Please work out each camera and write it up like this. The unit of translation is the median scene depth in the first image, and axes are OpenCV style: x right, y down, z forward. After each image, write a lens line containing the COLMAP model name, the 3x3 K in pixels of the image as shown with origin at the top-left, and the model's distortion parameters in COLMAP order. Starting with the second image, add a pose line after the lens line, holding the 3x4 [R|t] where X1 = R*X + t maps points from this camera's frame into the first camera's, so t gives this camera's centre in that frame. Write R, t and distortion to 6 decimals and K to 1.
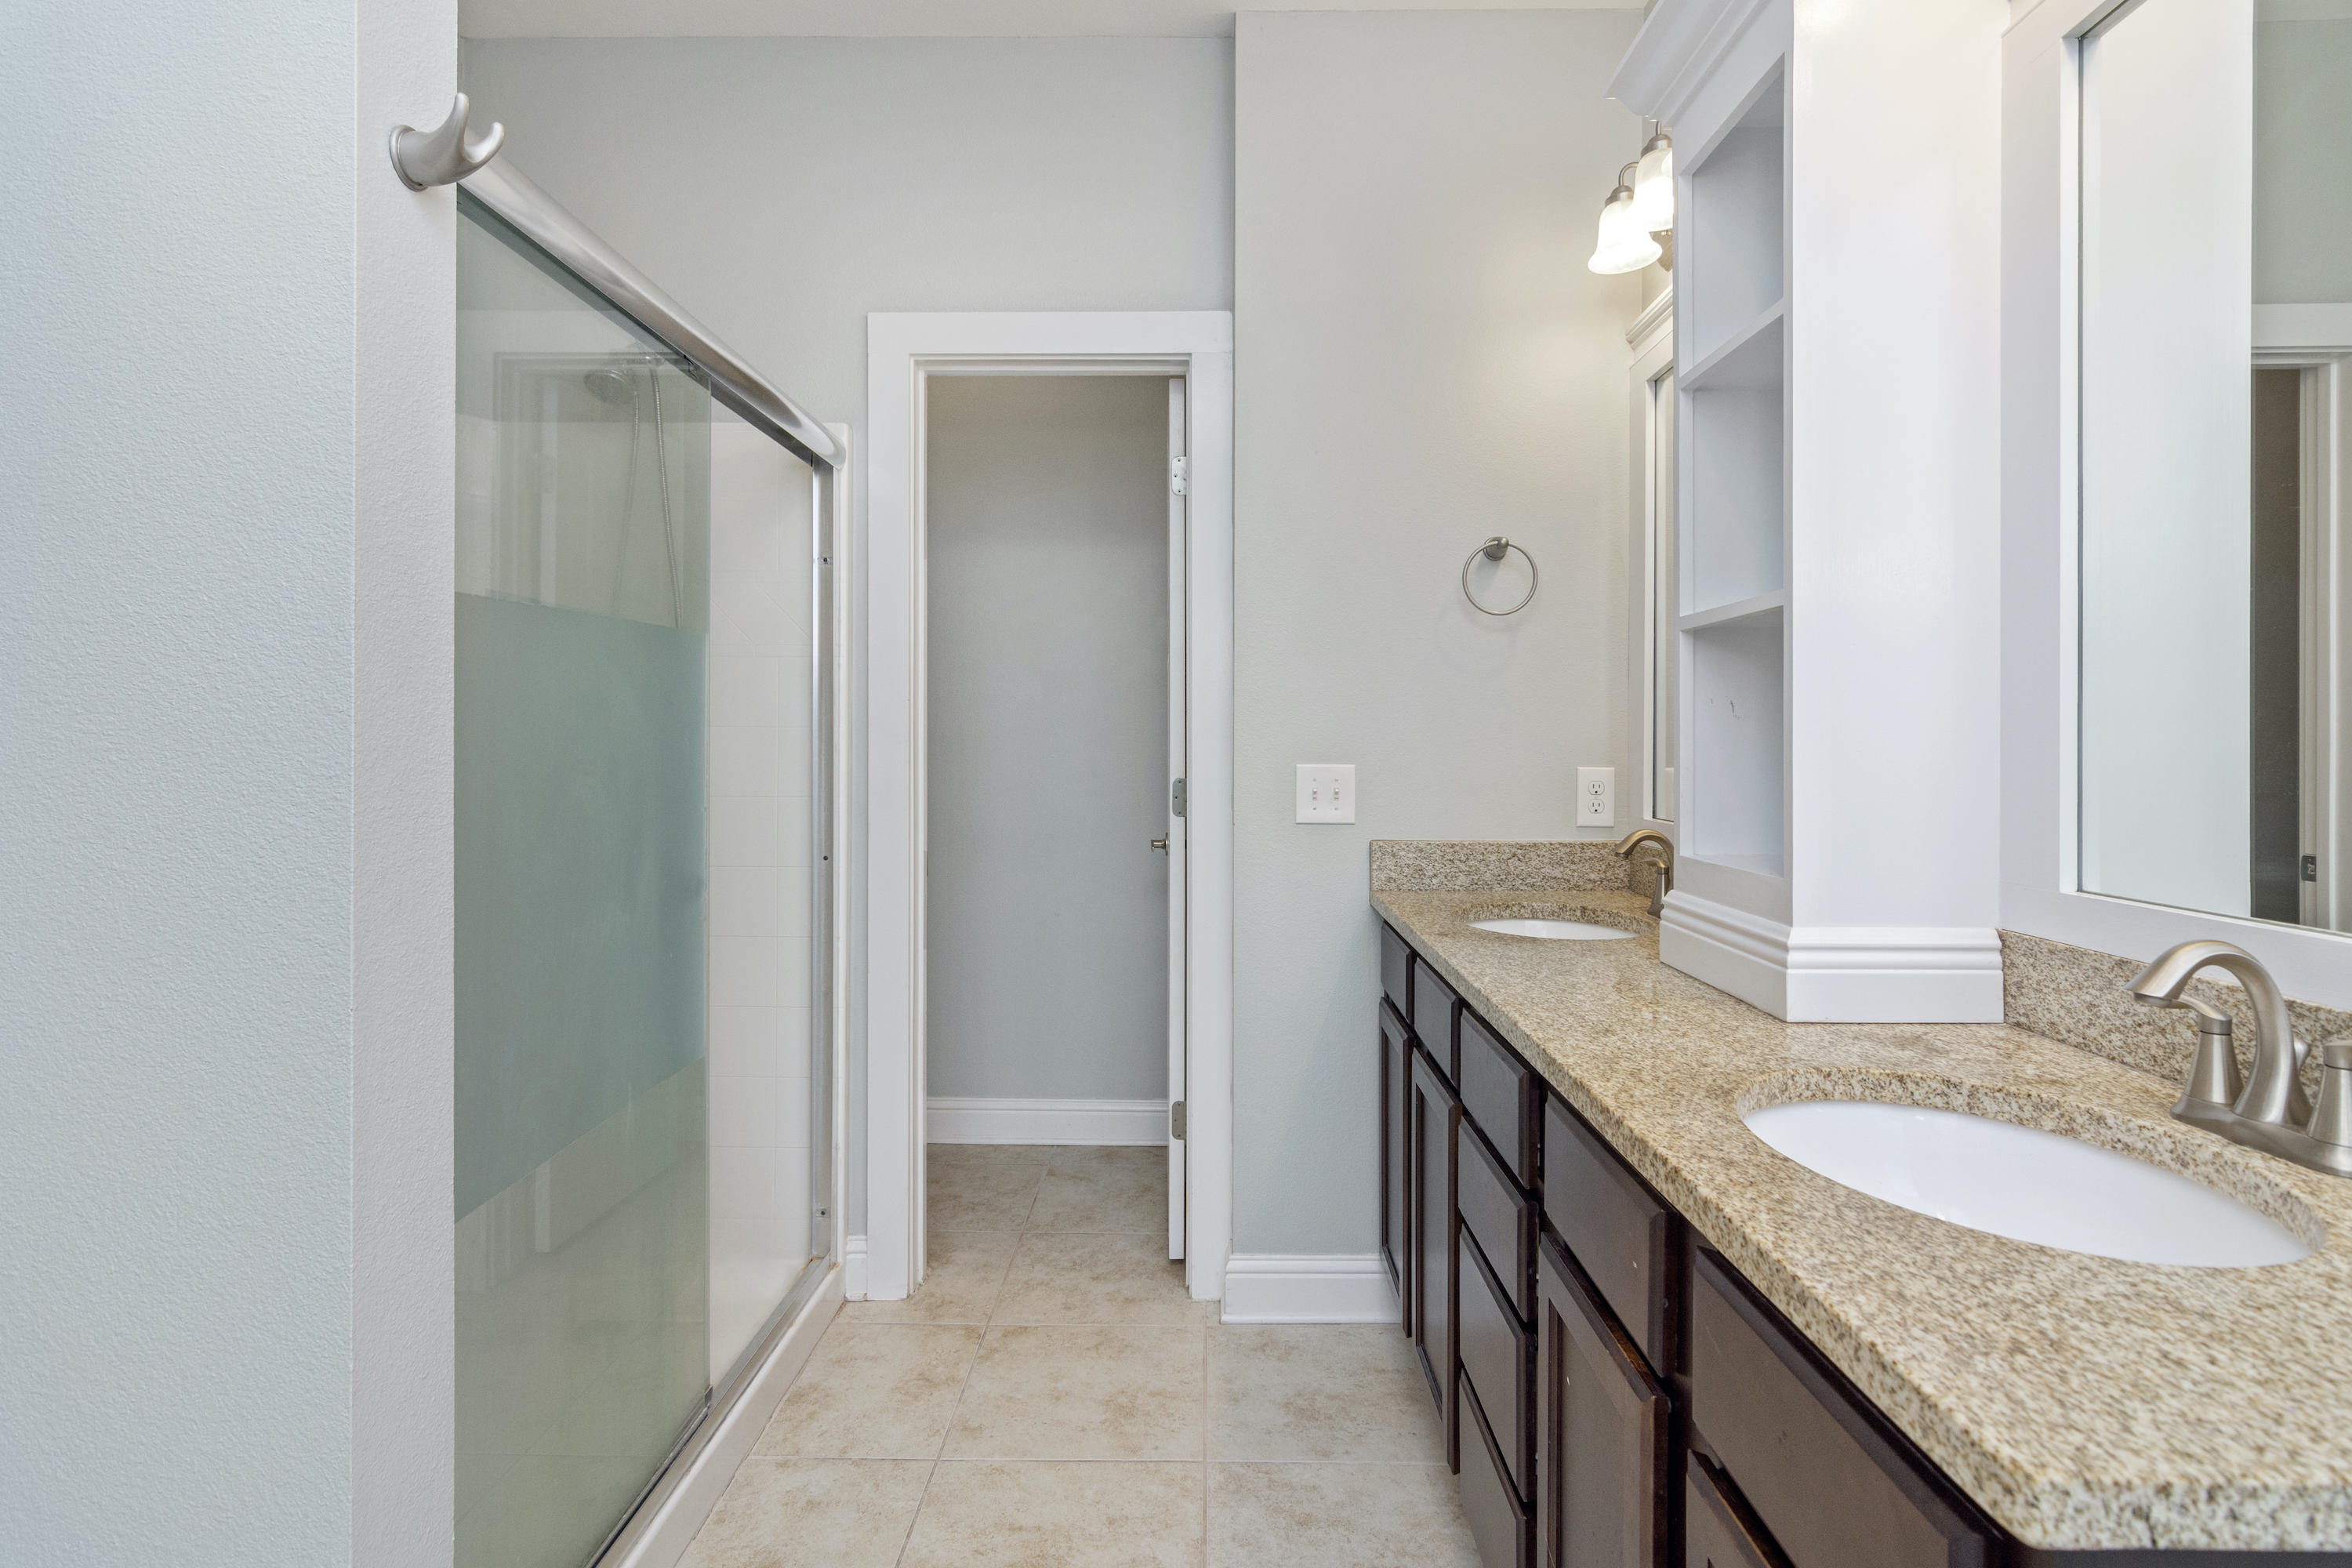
lens RADIAL K [[1133.2, 0, 1196.6], [0, 1133.2, 748.7], [0, 0, 1]] dist [-0.000567, 0.000878]
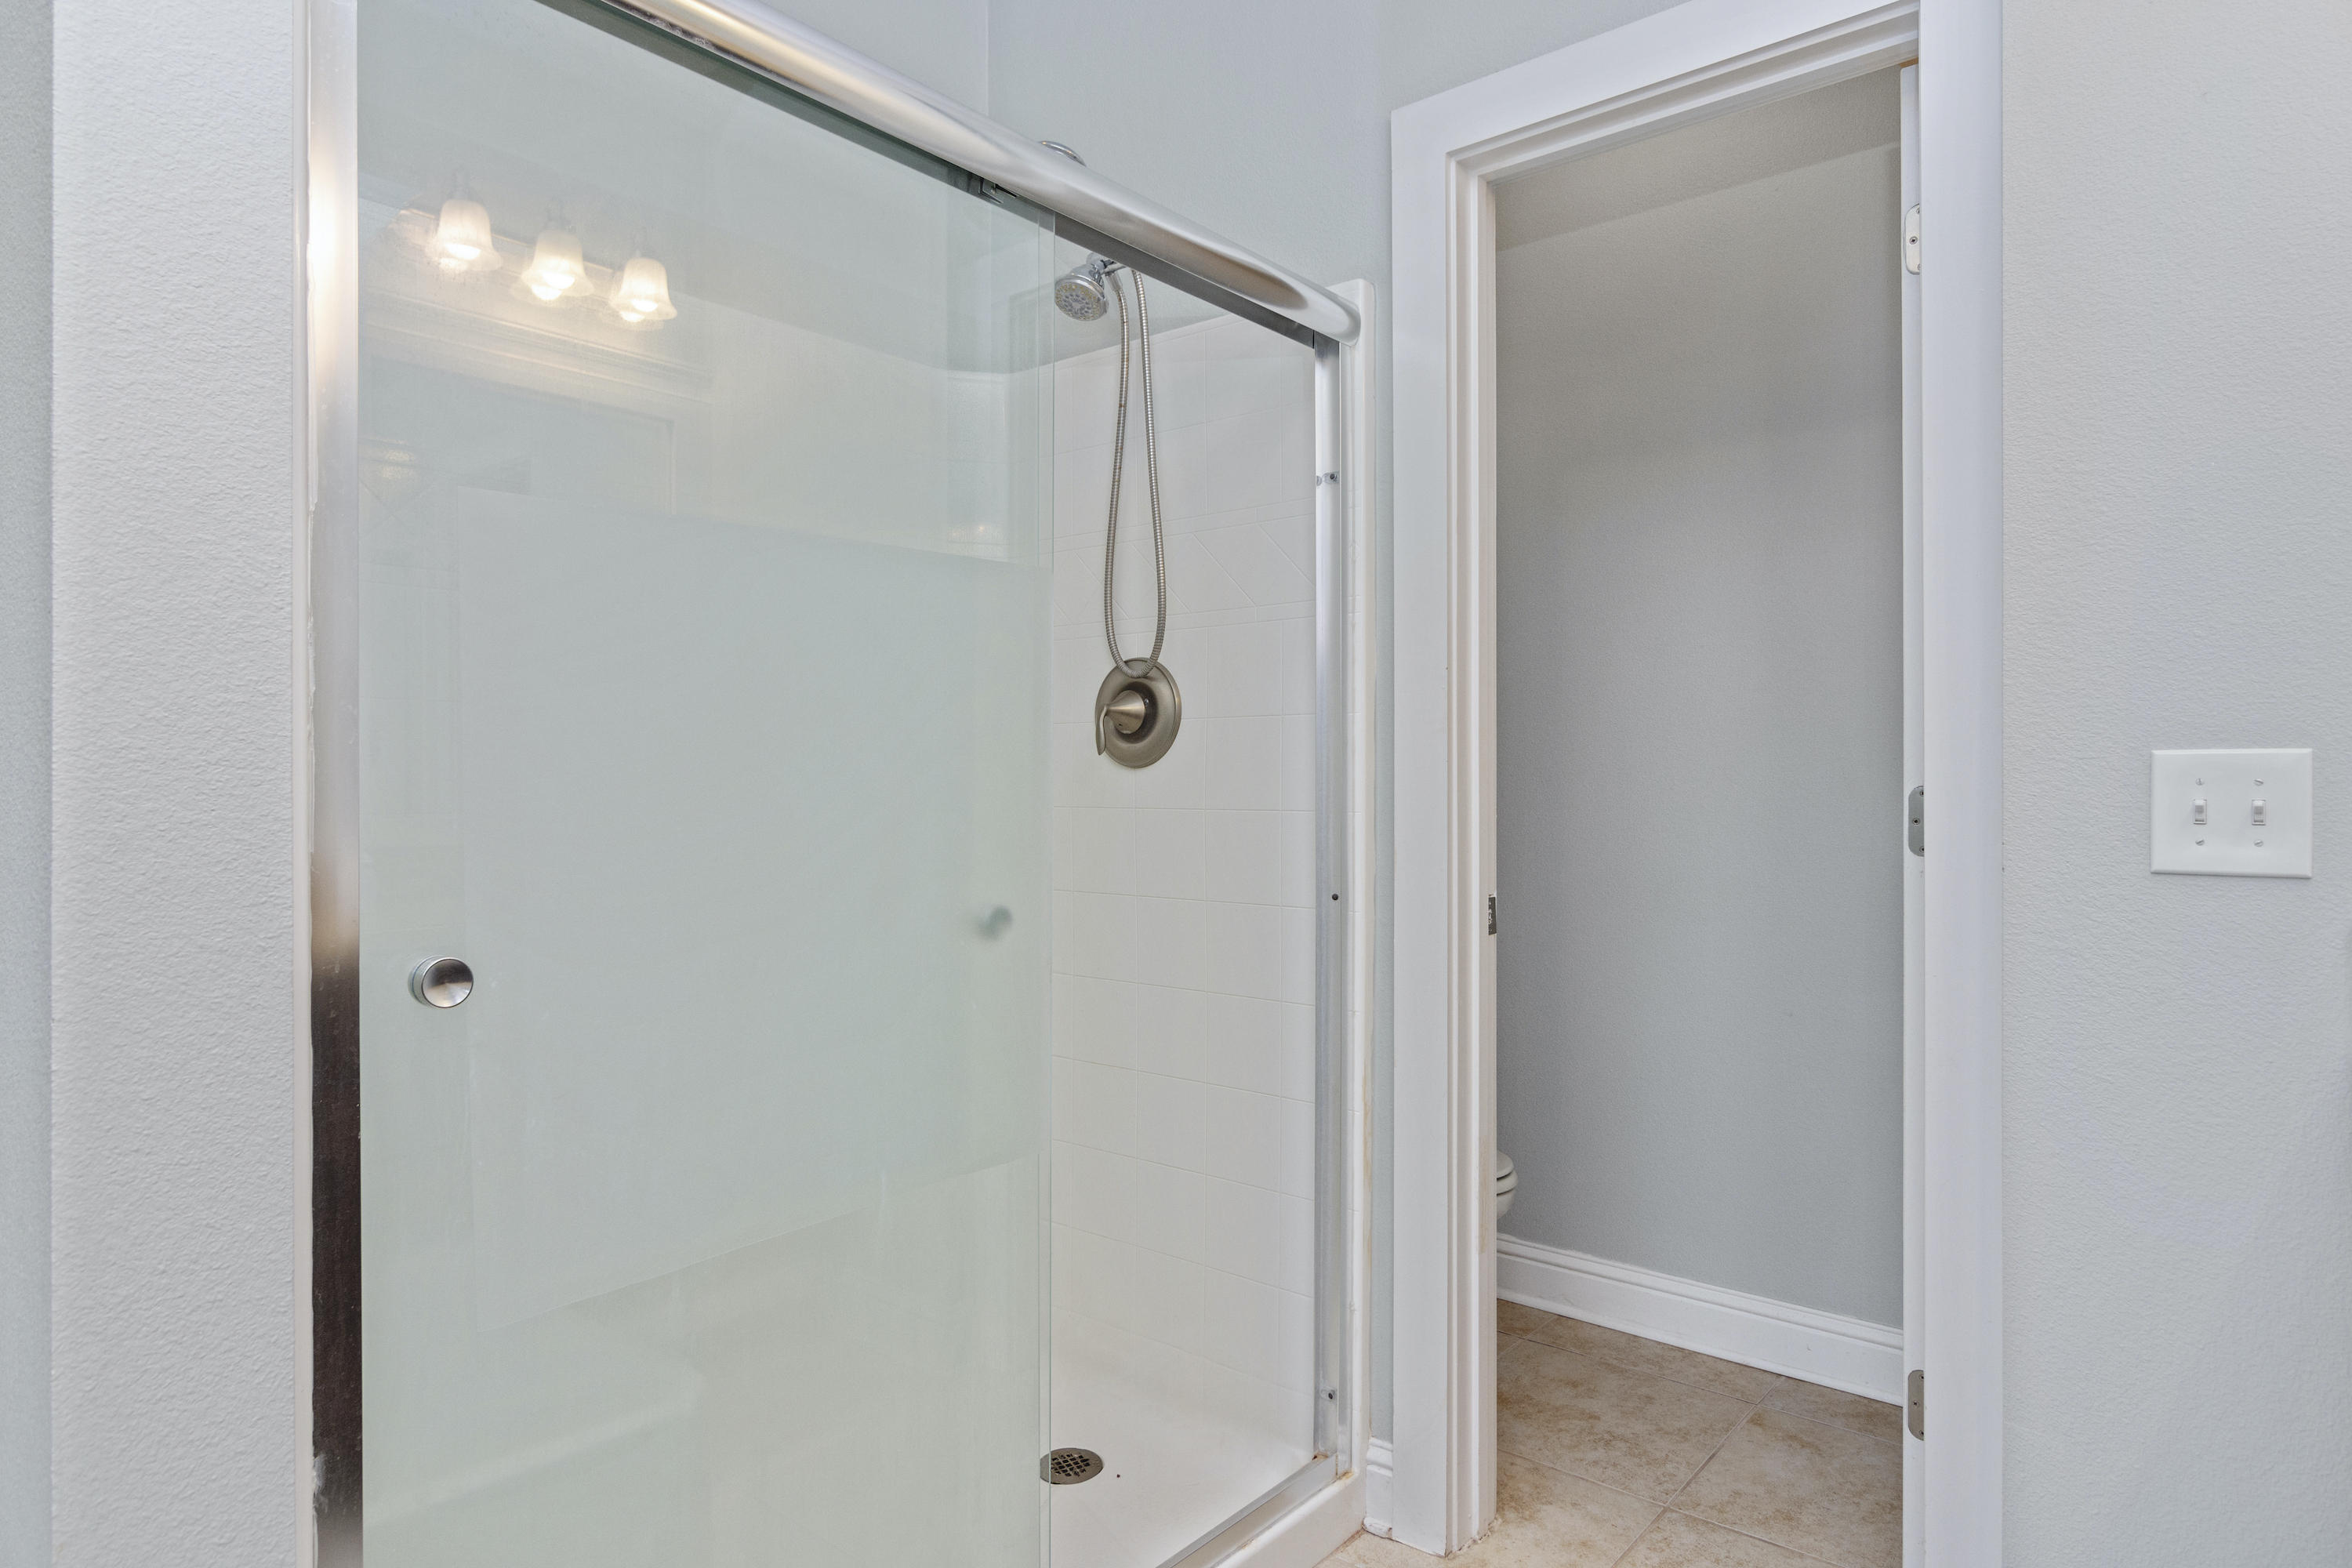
lens RADIAL K [[1337.9, 0, 1173.9], [0, 1337.9, 798.3], [0, 0, 1]] dist [0.007818, 0.000283]
pose [[0.771869, 0.000243, -0.635782, 0.260364], [0.002212, 0.999993, 0.003068, 0.063071], [0.635778, -0.003775, 0.771863, 0.576097]]
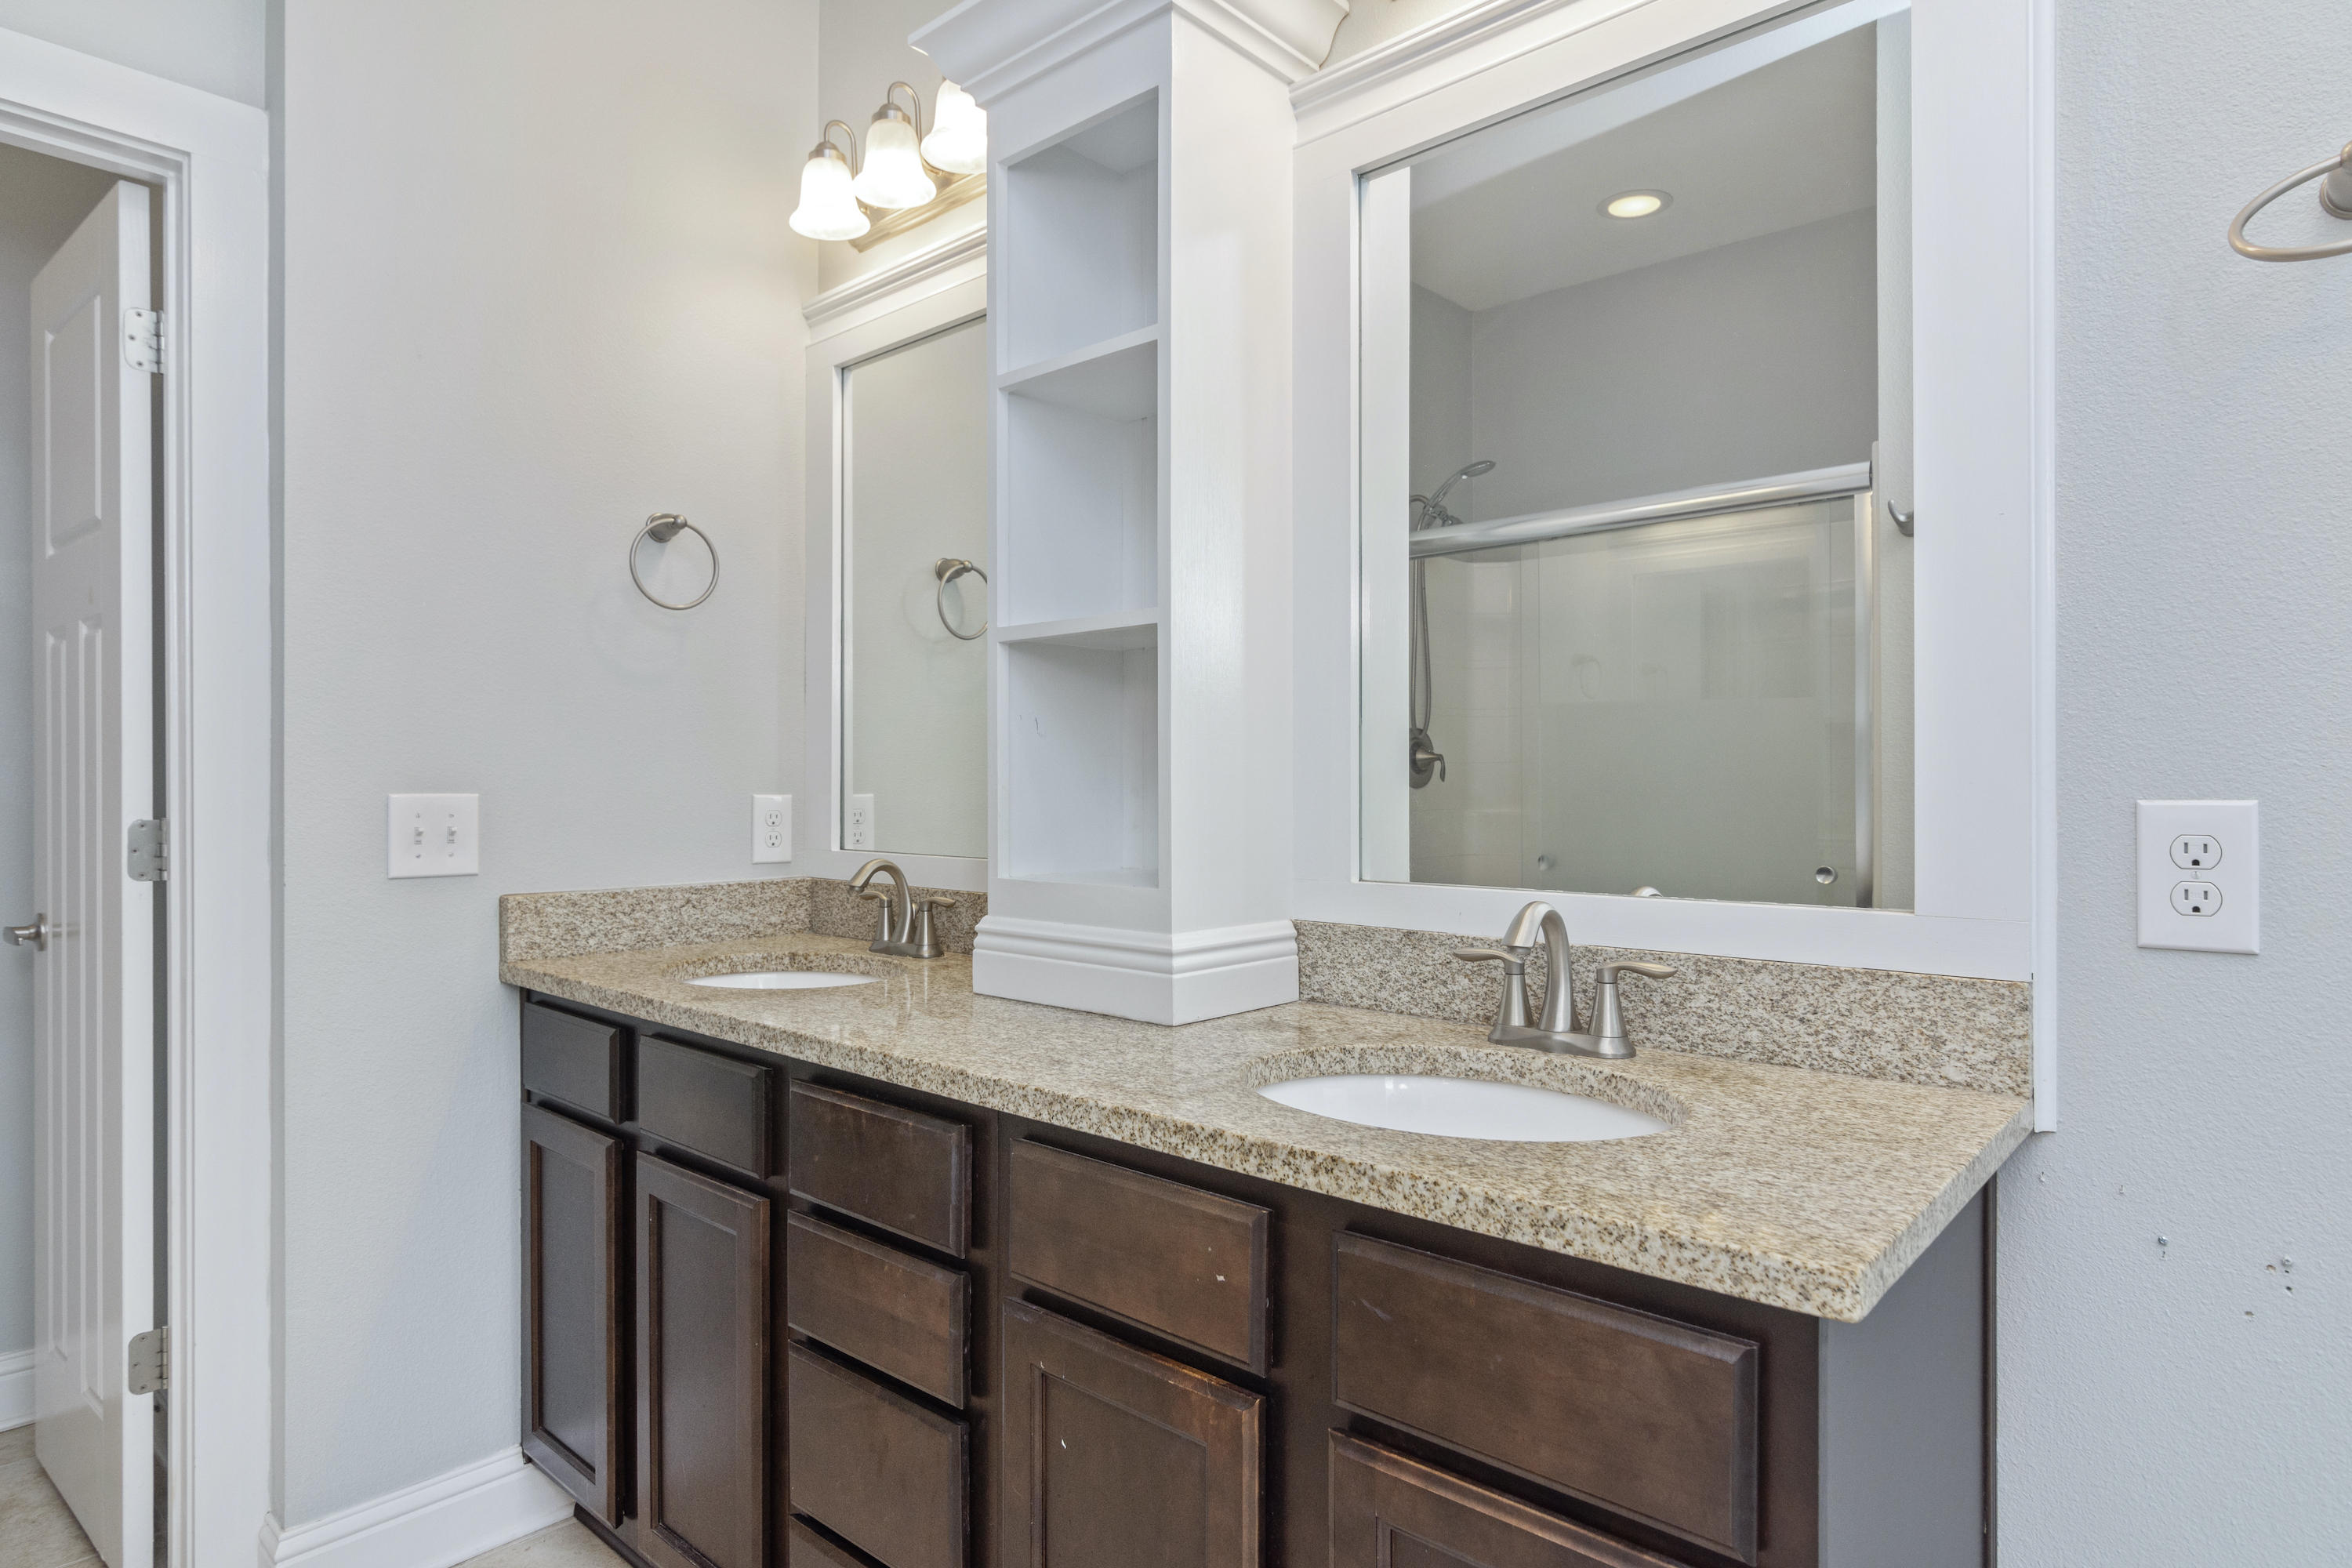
lens RADIAL K [[1283.9, 0, 1185.9], [0, 1283.9, 784.1], [0, 0, 1]] dist [-0.005822, 0.001536]
pose [[0.672893, -0.003135, 0.739733, -0.332119], [0.005047, 0.999987, -0.000353, 0.020782], [-0.739722, 0.003971, 0.672901, 0.200914]]
